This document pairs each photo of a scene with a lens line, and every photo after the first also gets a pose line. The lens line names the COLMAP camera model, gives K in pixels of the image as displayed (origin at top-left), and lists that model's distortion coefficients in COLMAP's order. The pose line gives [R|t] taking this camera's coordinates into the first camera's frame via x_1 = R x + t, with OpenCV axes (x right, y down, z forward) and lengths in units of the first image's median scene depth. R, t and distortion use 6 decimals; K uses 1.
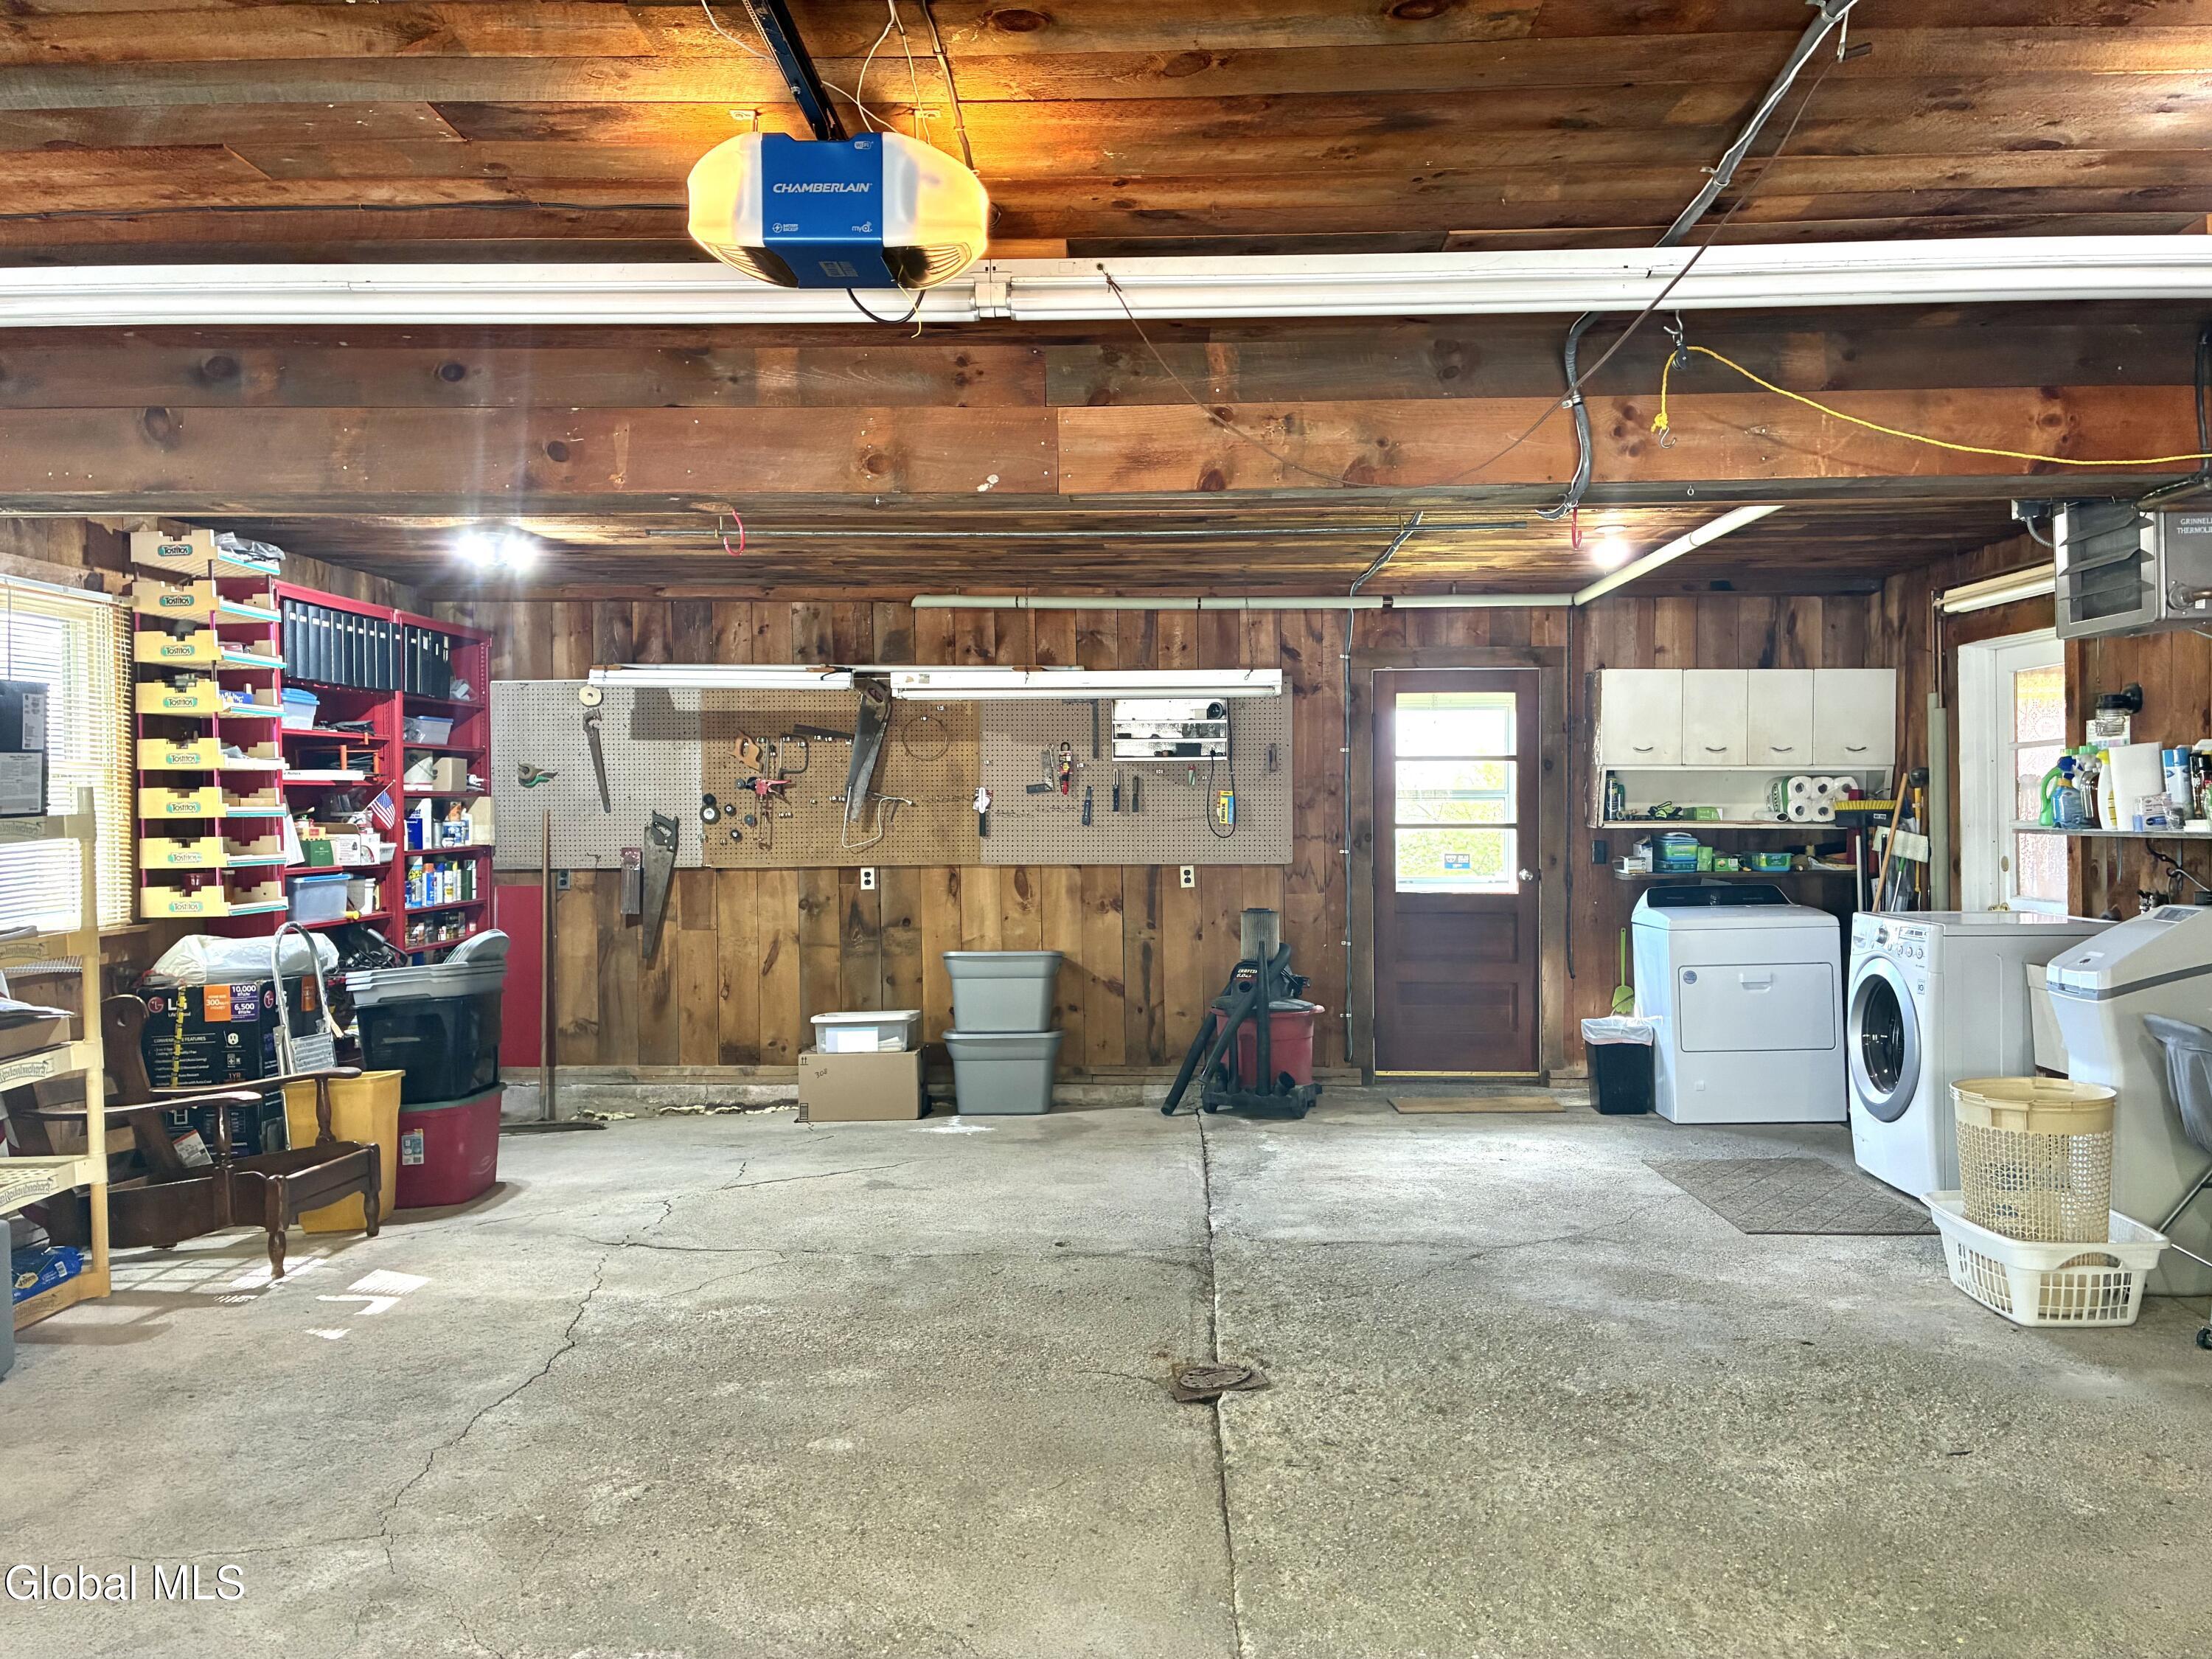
lens RADIAL K [[1671.8, 0, 1111.9], [0, 1671.8, 819.0], [0, 0, 1]] dist [0.075465, -0.098950]
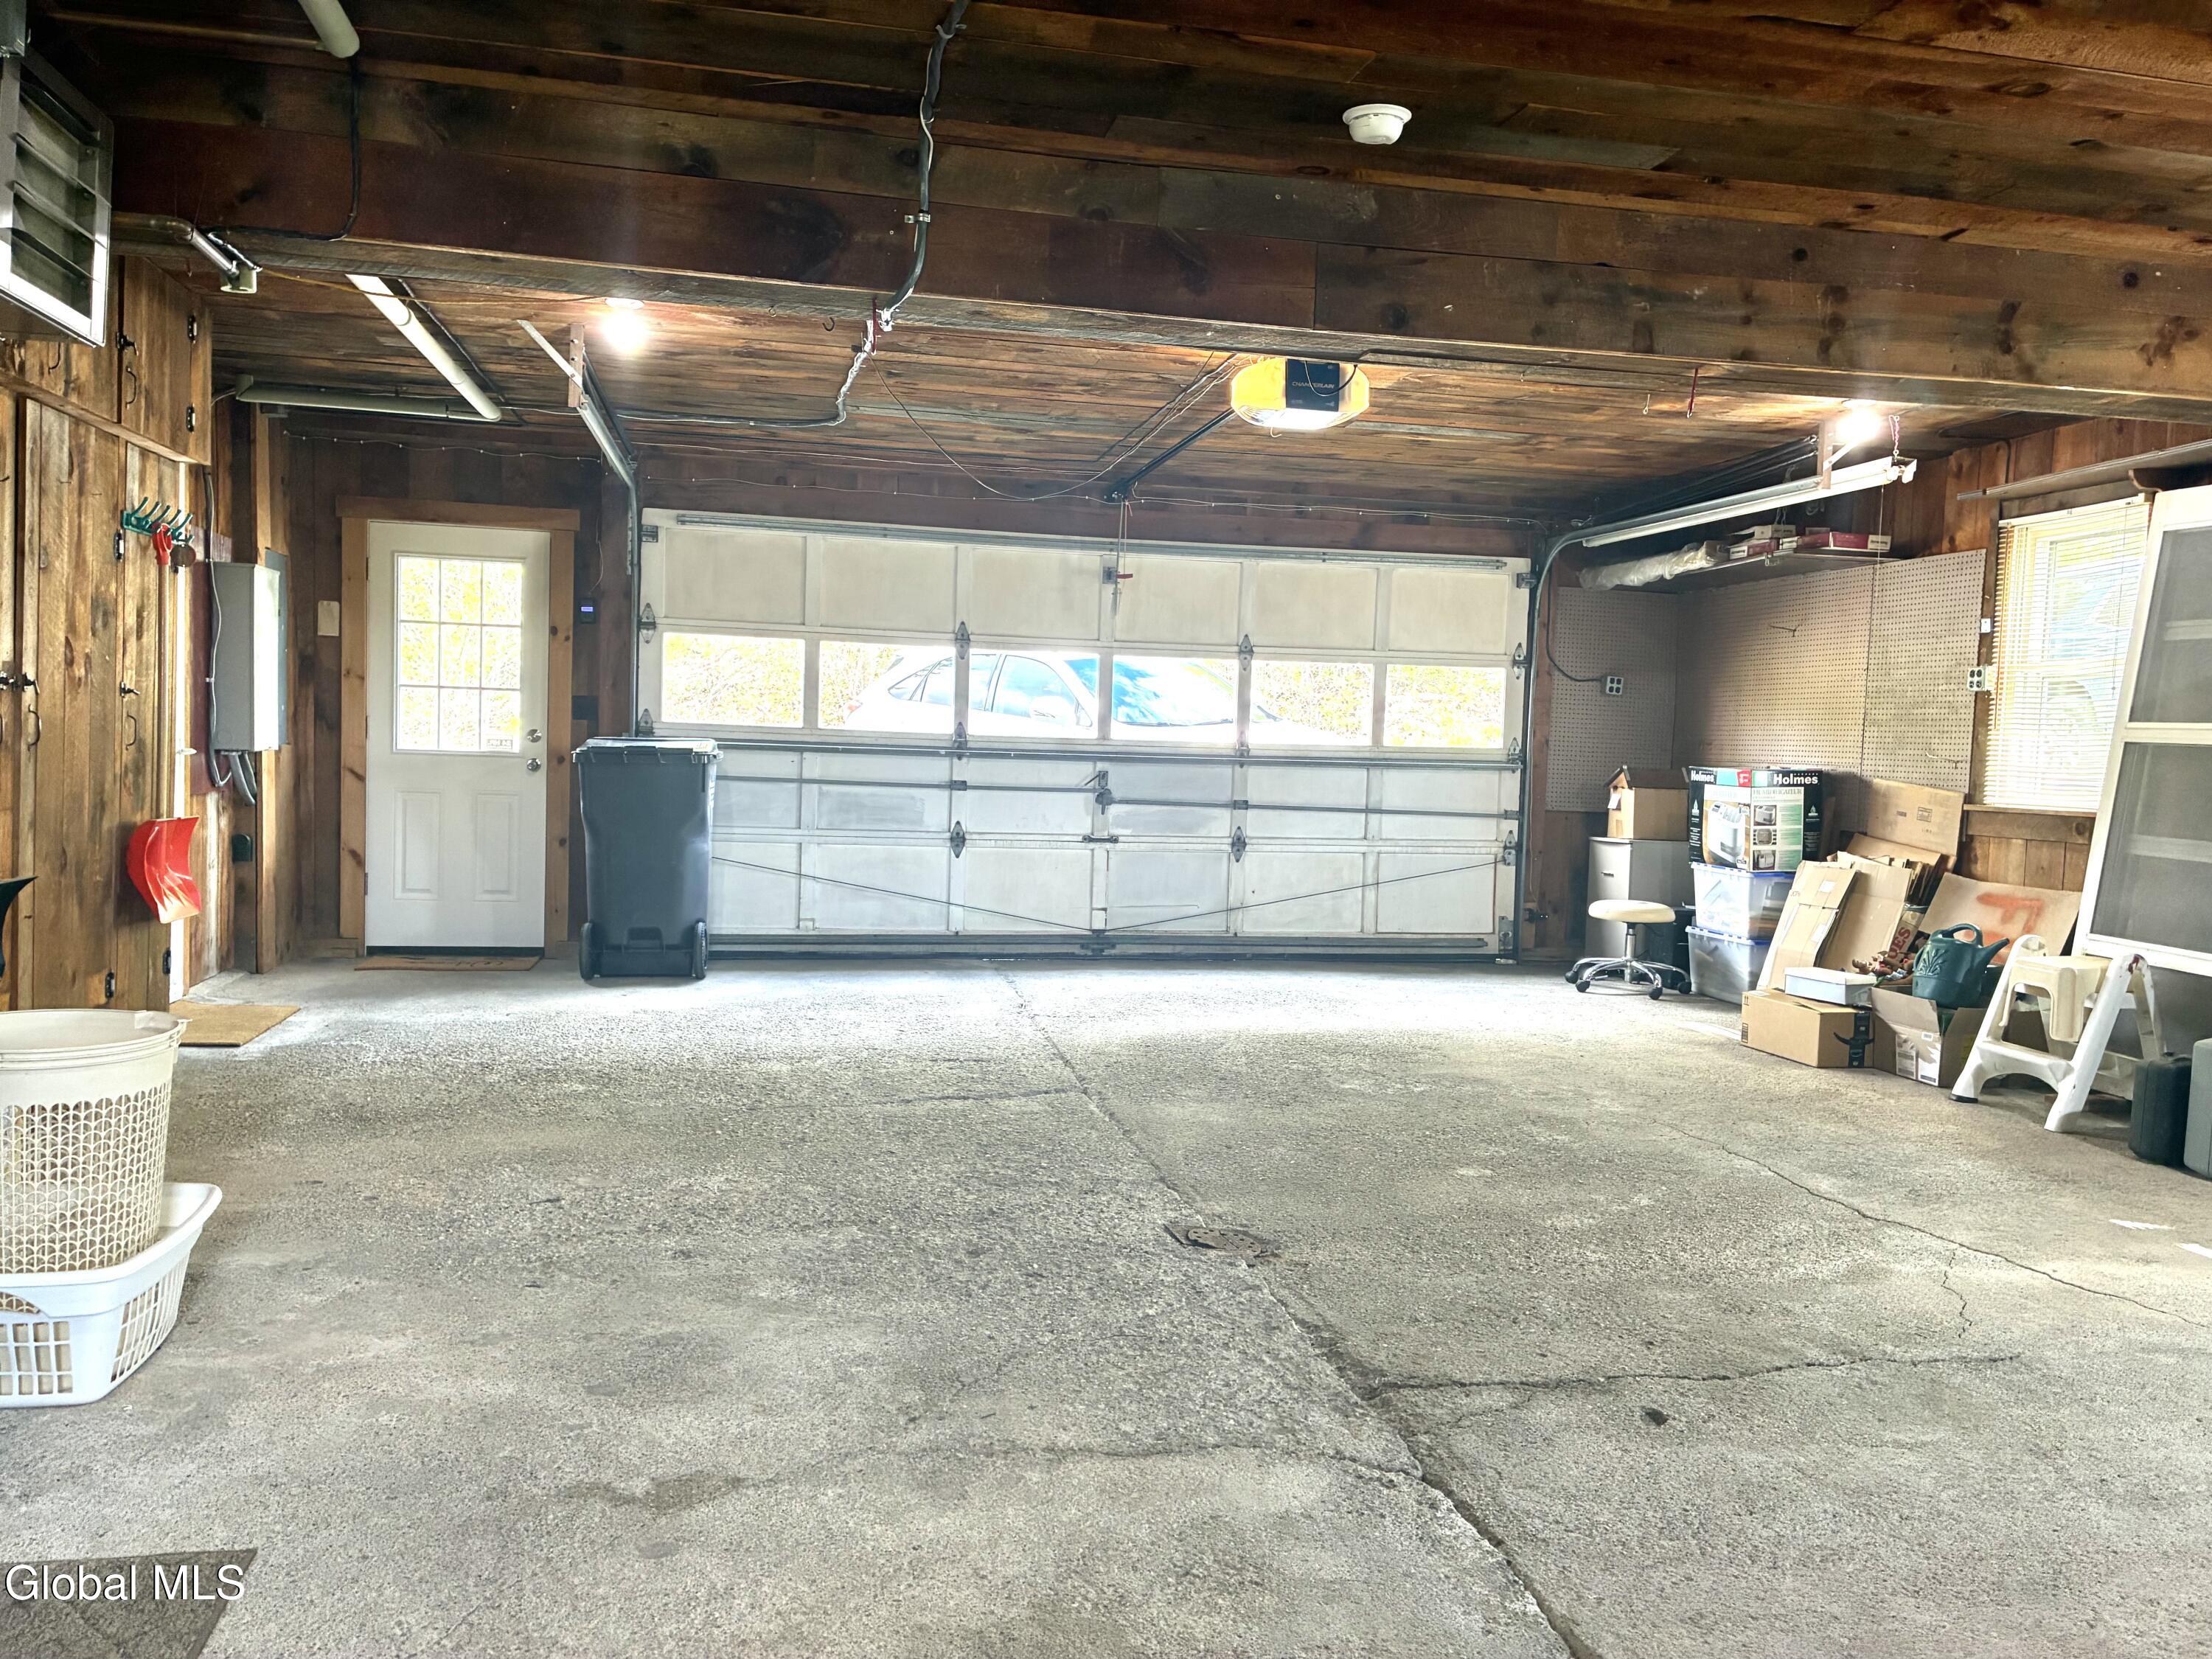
lens RADIAL K [[1671.8, 0, 1111.9], [0, 1671.8, 819.0], [0, 0, 1]] dist [0.075465, -0.098950]
pose [[-0.970811, -0.014048, -0.239432, 0.244150], [-0.028091, 0.998072, 0.055340, 0.028725], [0.238193, 0.060450, -0.969335, 1.306152]]
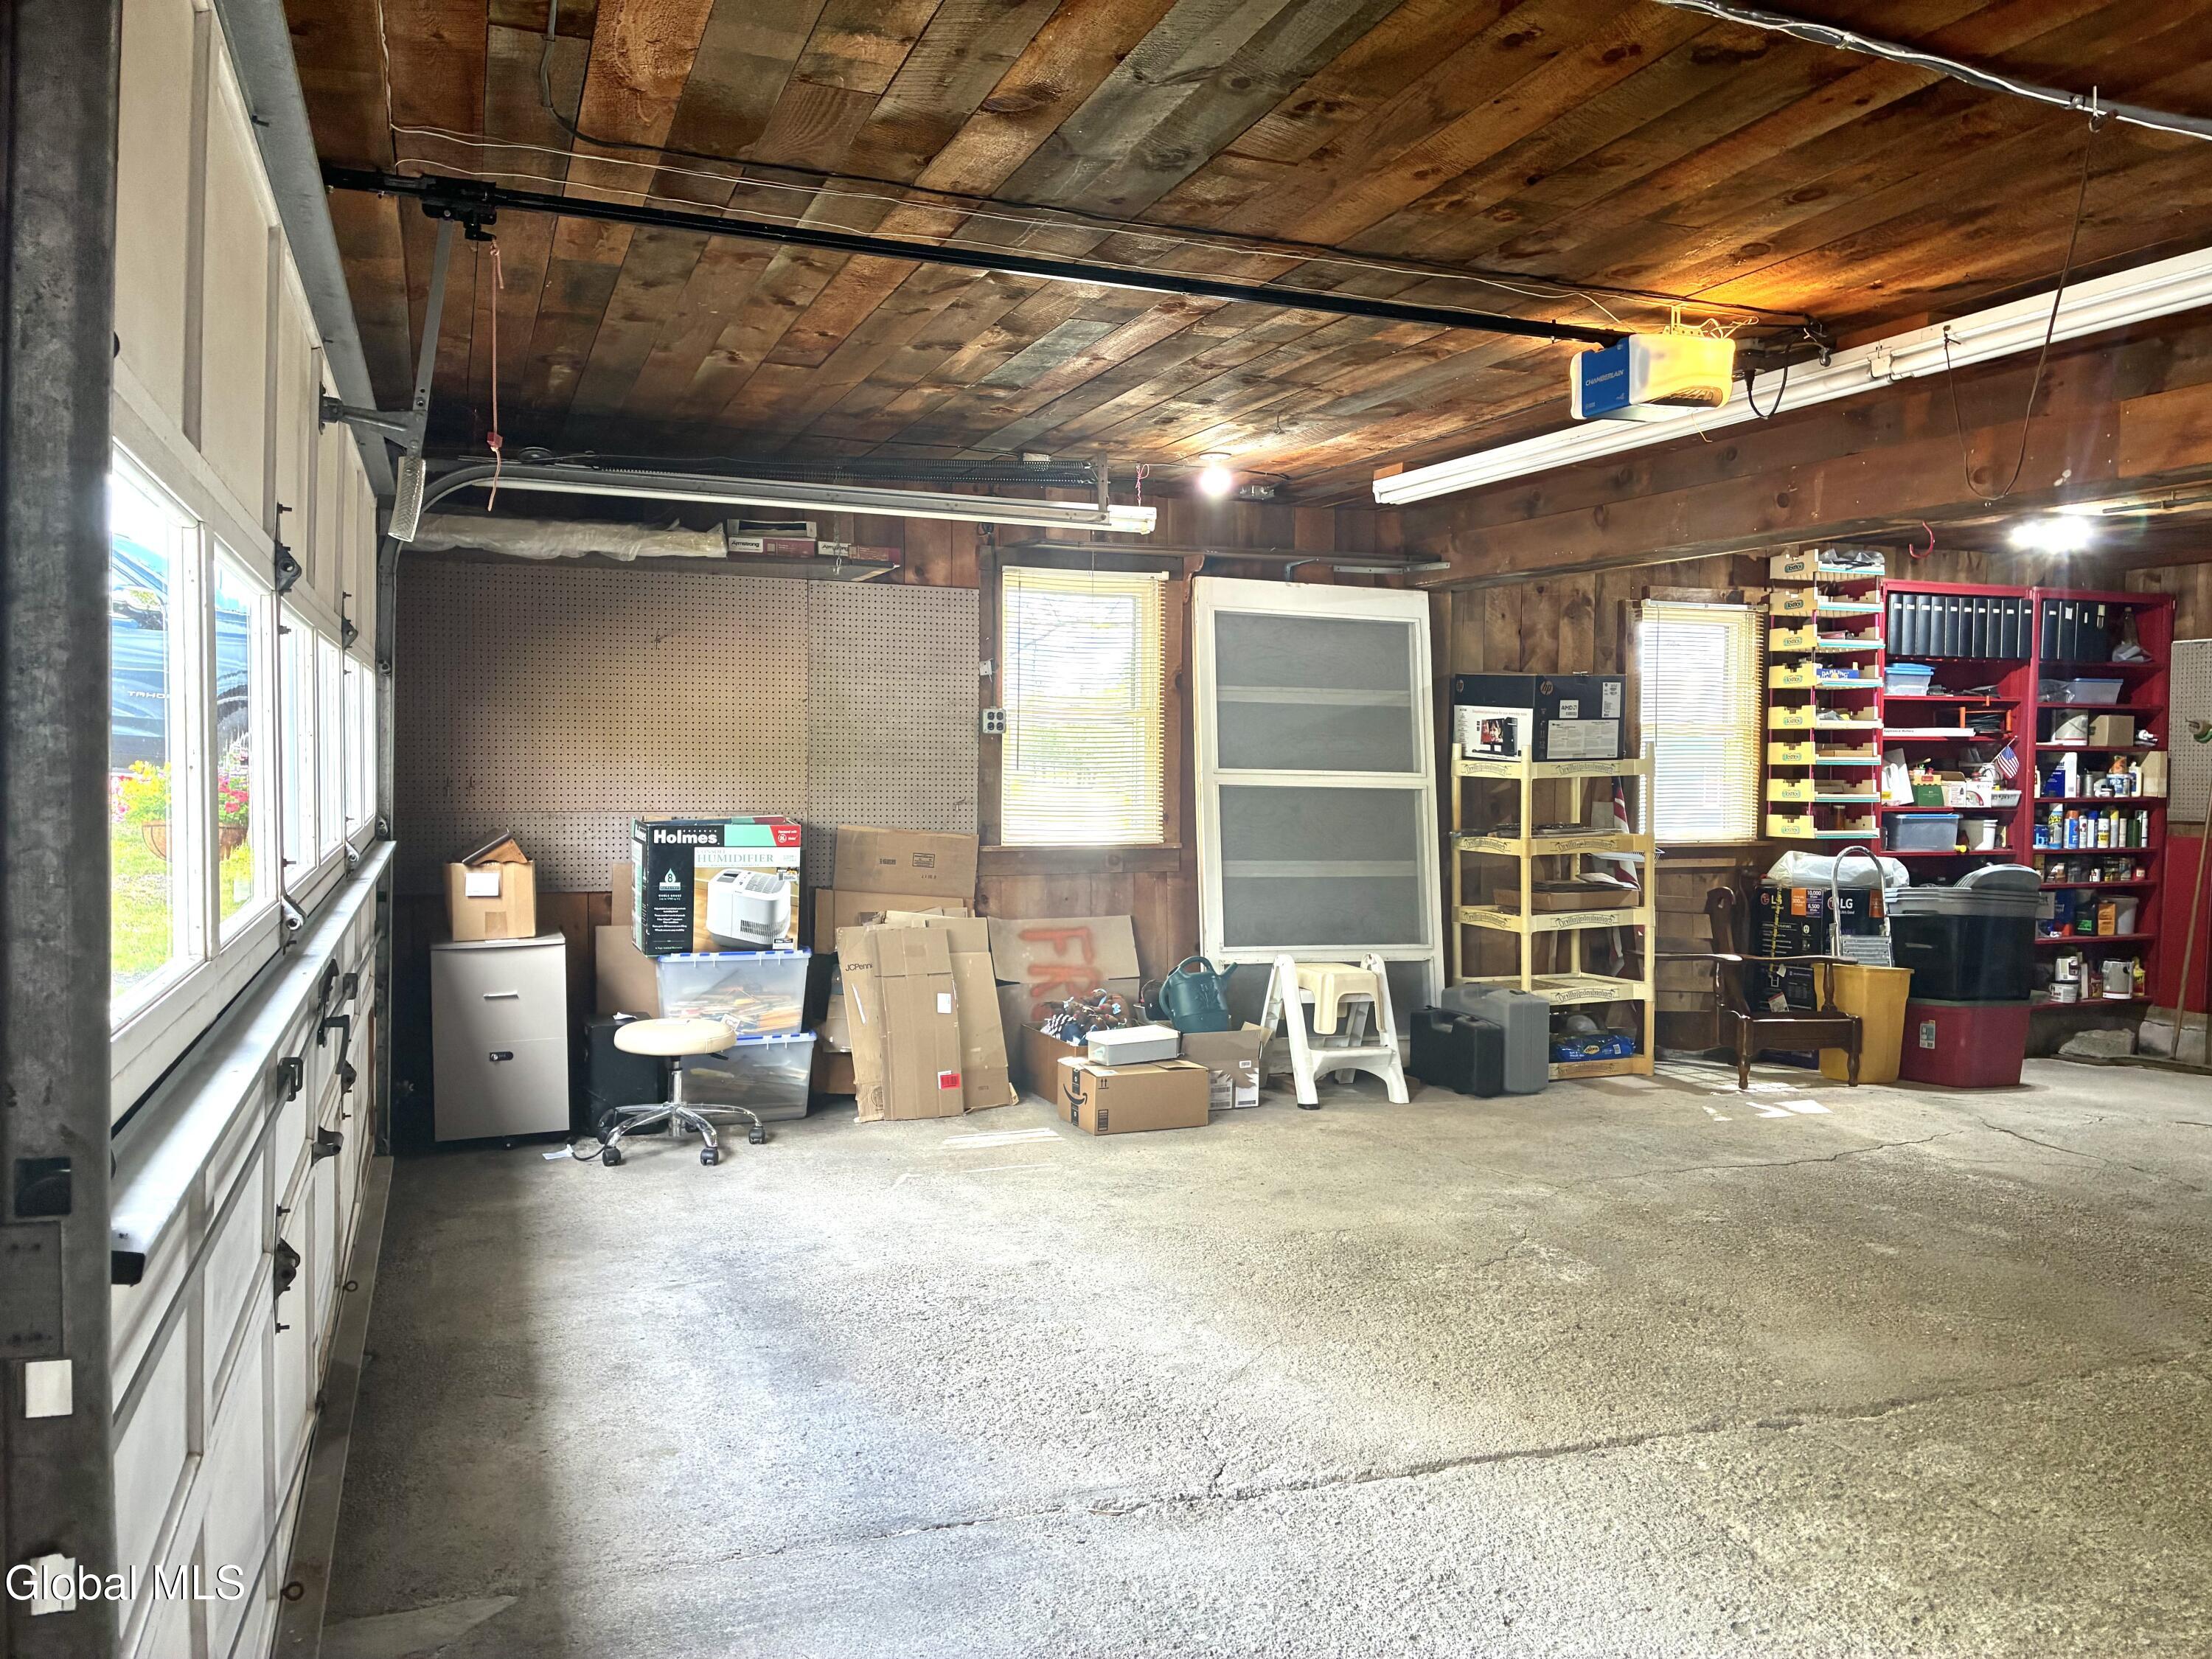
lens RADIAL K [[1671.8, 0, 1111.9], [0, 1671.8, 819.0], [0, 0, 1]] dist [0.075465, -0.098950]
pose [[0.397975, 0.044864, -0.916299, 0.476863], [-0.020913, 0.998988, 0.039829, 0.000477], [0.917158, 0.003311, 0.398510, -0.039590]]
